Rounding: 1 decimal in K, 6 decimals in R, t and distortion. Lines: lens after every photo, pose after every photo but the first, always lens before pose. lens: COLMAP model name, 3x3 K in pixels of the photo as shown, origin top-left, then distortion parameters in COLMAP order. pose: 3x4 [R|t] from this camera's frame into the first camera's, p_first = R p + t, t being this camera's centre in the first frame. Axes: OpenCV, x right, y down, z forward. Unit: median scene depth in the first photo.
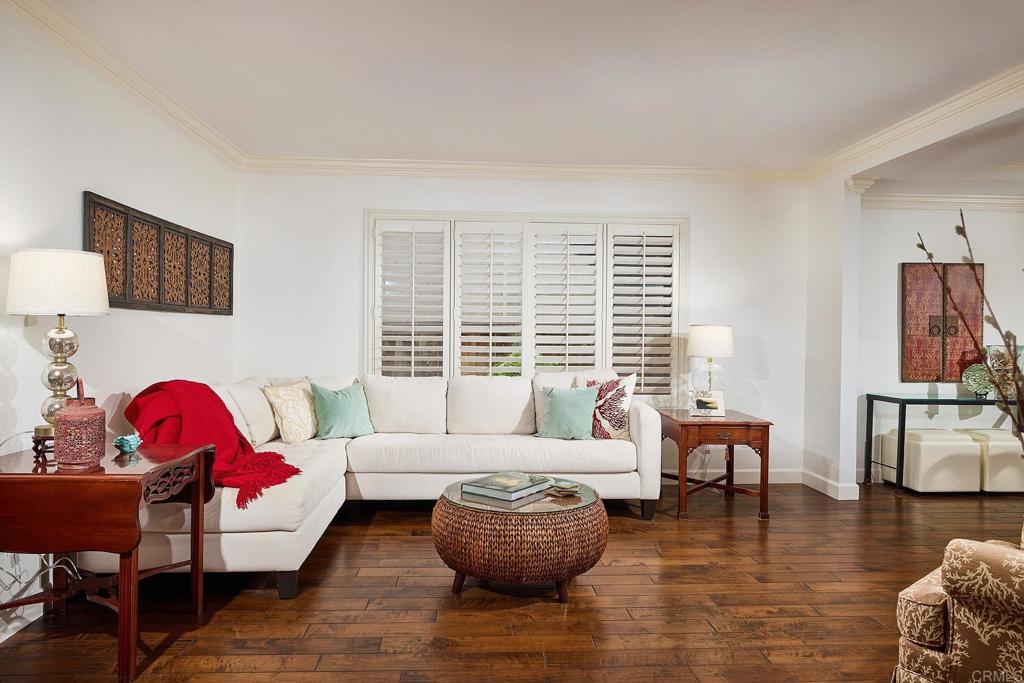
lens RADIAL K [[712.8, 0, 513.2], [0, 712.8, 339.3], [0, 0, 1]] dist [-0.003845, 0.000181]
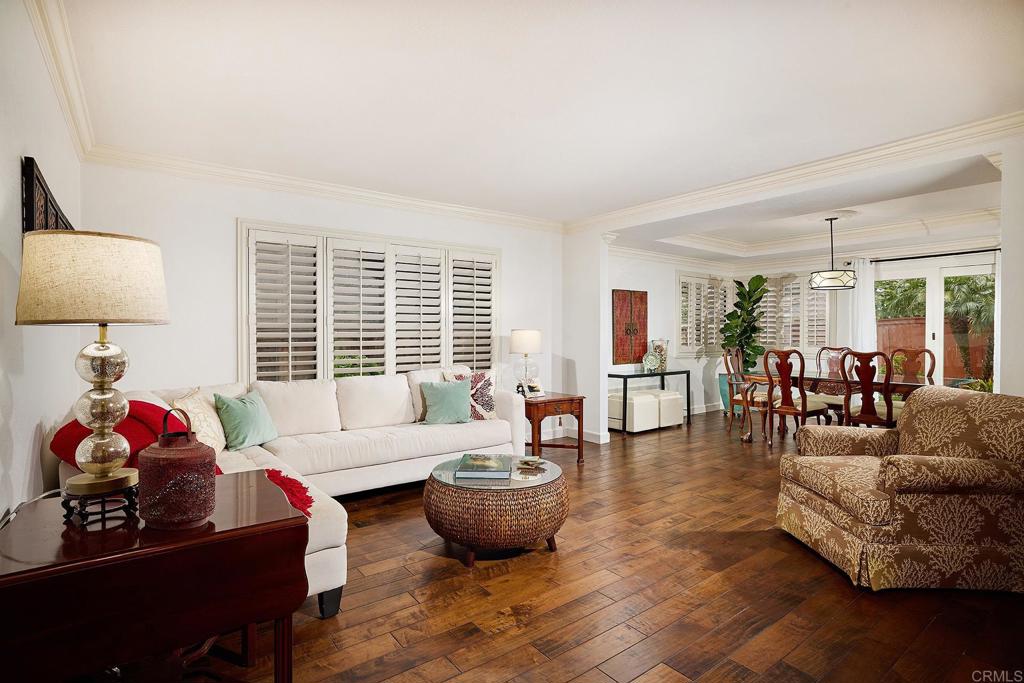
lens RADIAL K [[516.7, 0, 507.9], [0, 516.7, 337.2], [0, 0, 1]] dist [-0.025643, 0.009212]
pose [[0.835012, -0.015487, 0.550014, -0.297977], [0.017649, 0.999843, 0.001360, -0.007216], [-0.549949, 0.008572, 0.835154, 0.184906]]
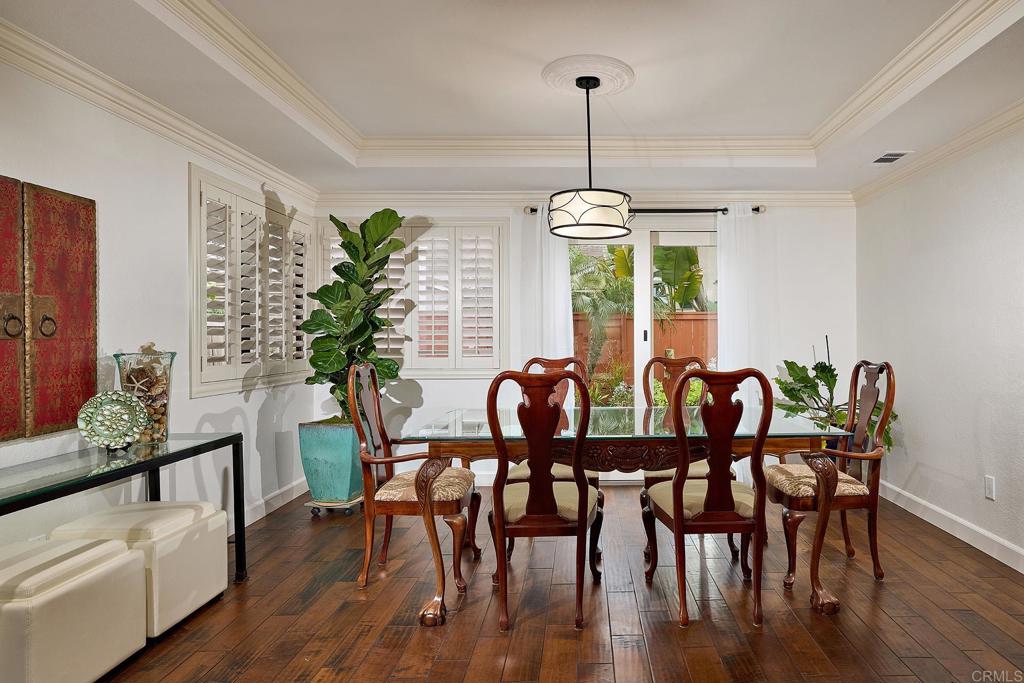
lens RADIAL K [[519.4, 0, 515.3], [0, 519.4, 336.1], [0, 0, 1]] dist [-0.005379, -0.000793]
pose [[0.045275, -0.009501, 0.998929, 0.303289], [0.022648, 0.999708, 0.008482, -0.001441], [-0.998718, 0.022240, 0.045477, 0.715285]]
